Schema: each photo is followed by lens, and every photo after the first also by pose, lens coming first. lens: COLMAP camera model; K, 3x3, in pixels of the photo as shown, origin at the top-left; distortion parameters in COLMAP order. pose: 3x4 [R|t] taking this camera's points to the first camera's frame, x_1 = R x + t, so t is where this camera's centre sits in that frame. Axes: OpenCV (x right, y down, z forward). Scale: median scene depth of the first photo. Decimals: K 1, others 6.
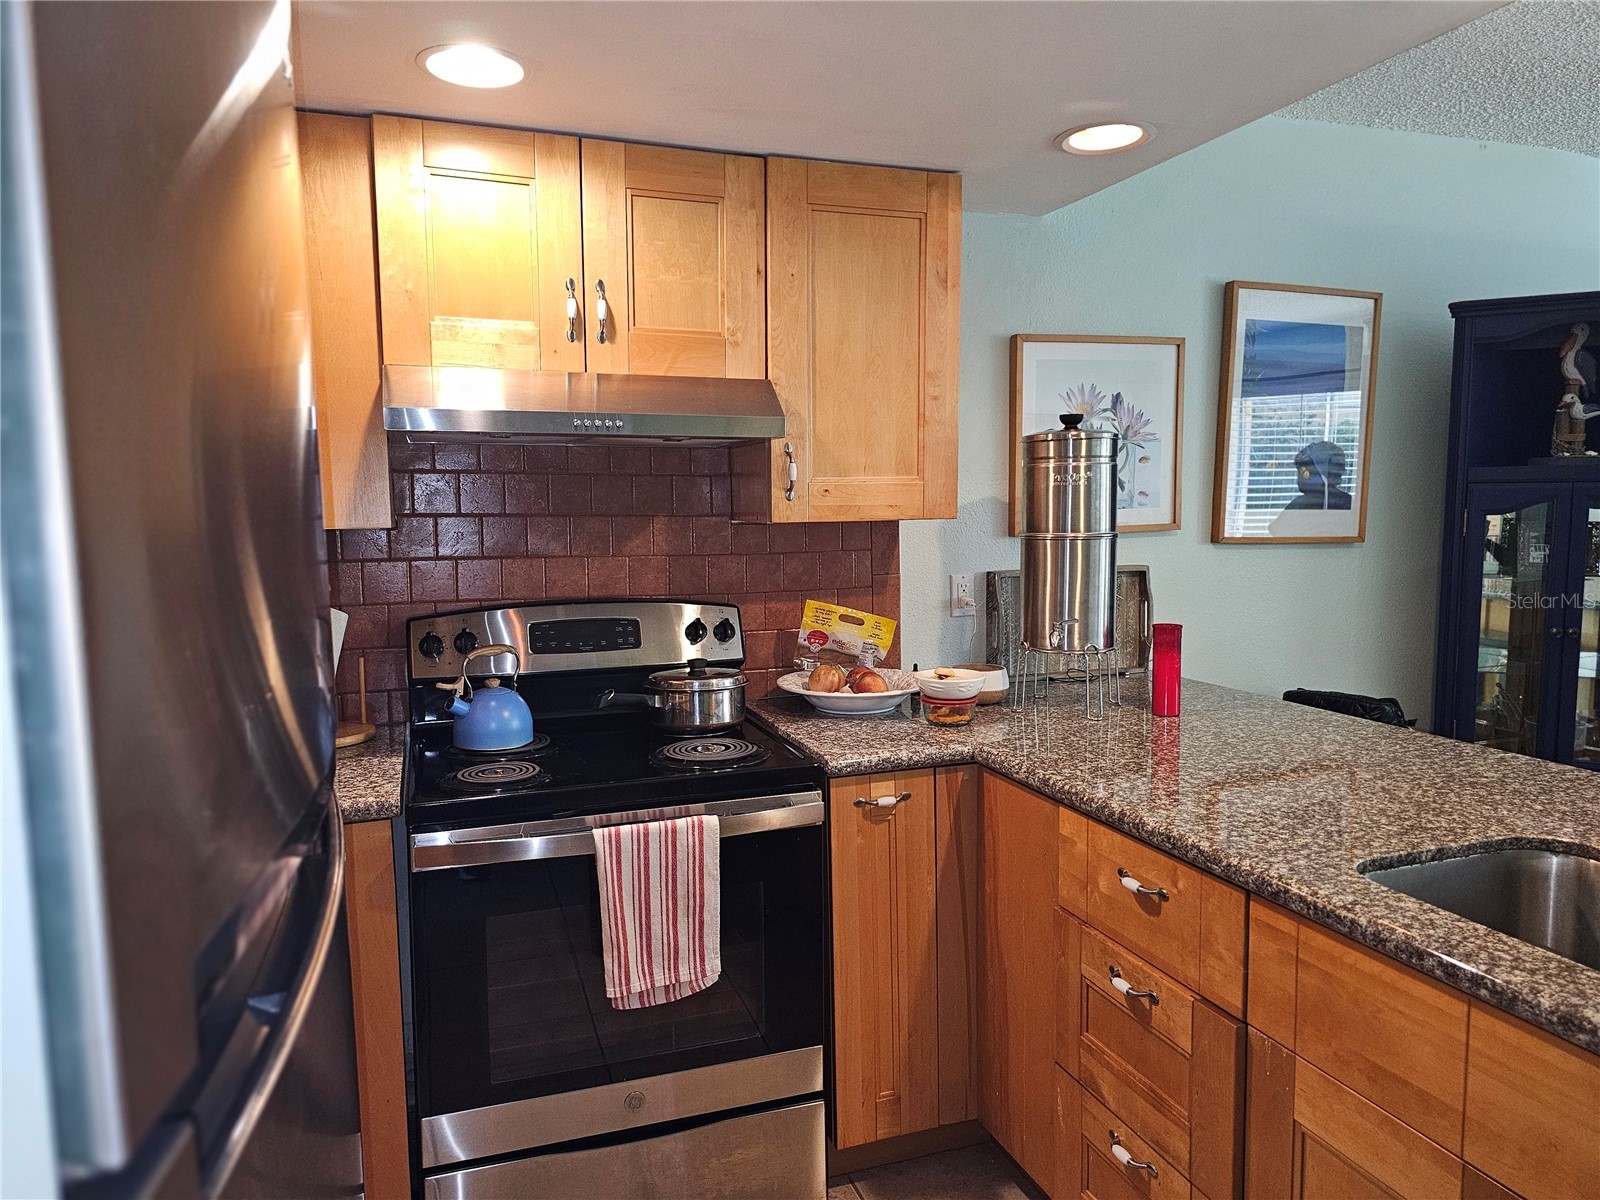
lens RADIAL K [[1074.3, 0, 785.8], [0, 1074.3, 603.4], [0, 0, 1]] dist [0.040135, -0.026117]
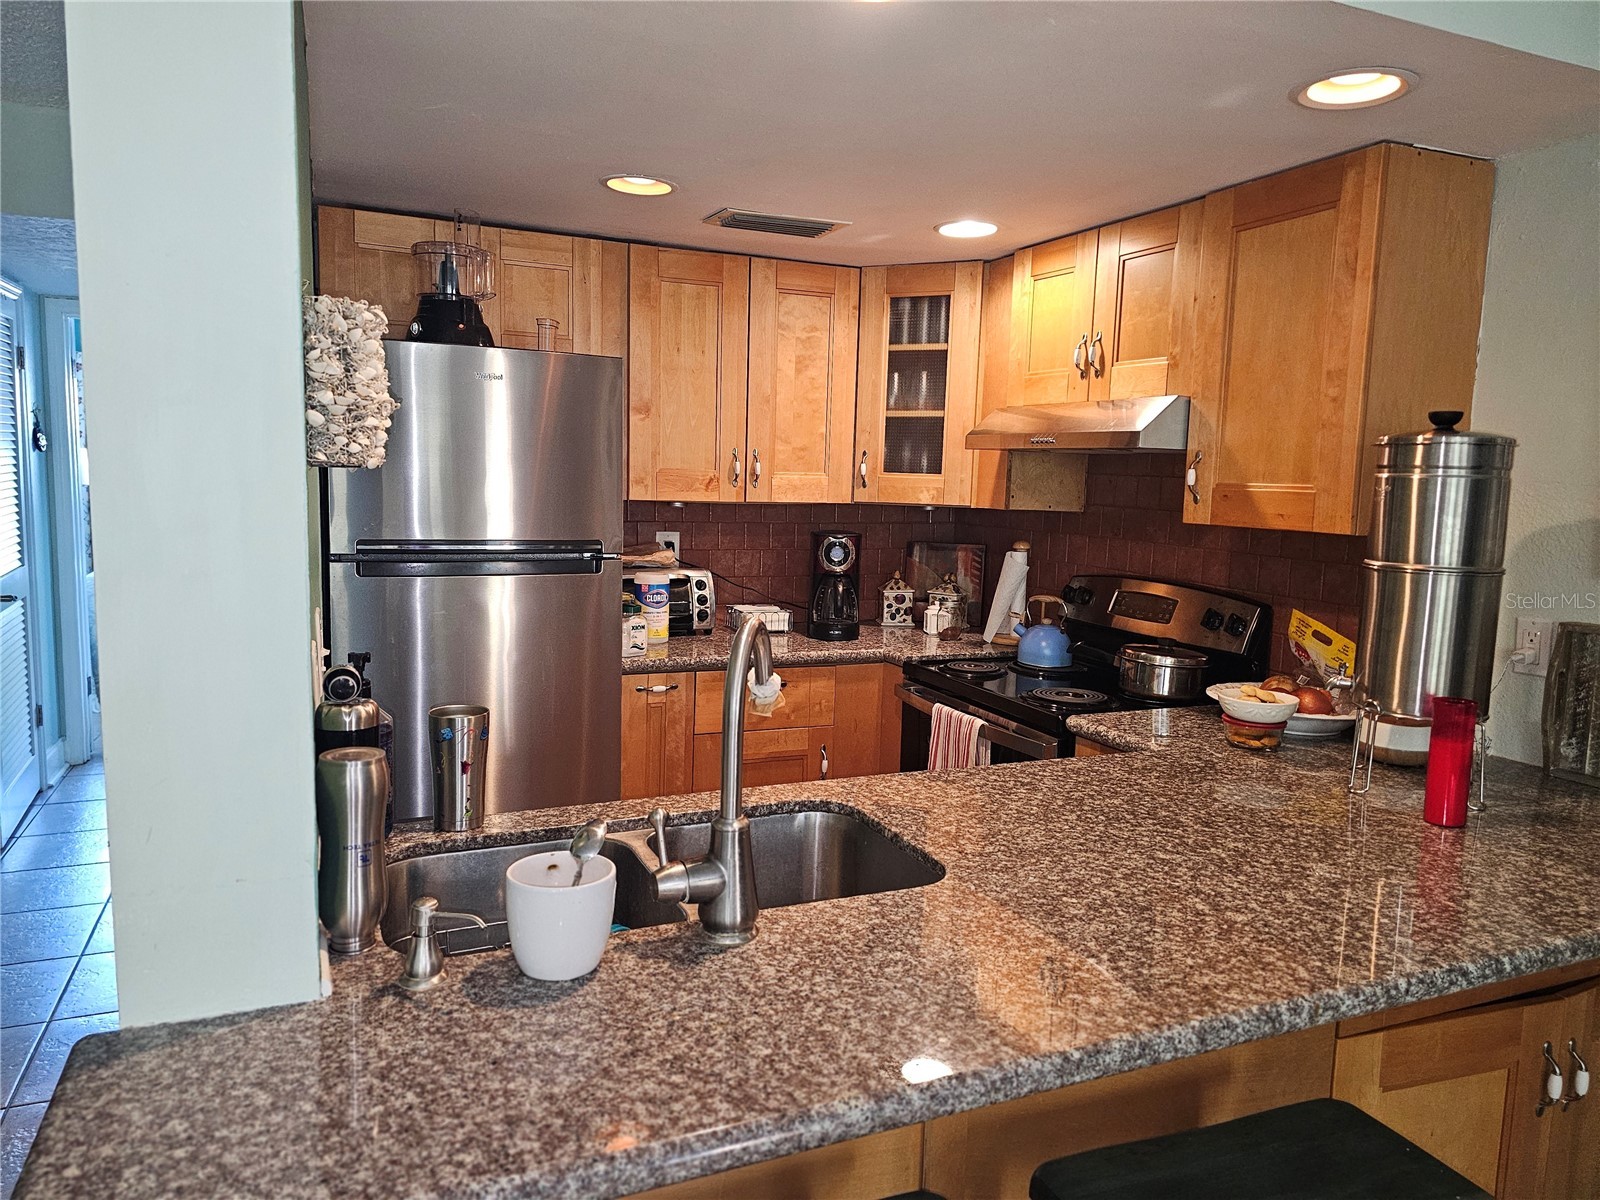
lens RADIAL K [[1074.3, 0, 800.9], [0, 1074.3, 593.4], [0, 0, 1]] dist [0.040135, -0.026117]
pose [[0.082709, 0.125049, -0.988697, 1.036350], [-0.131015, 0.984850, 0.113602, -0.076621], [0.987924, 0.120138, 0.097840, 0.492985]]
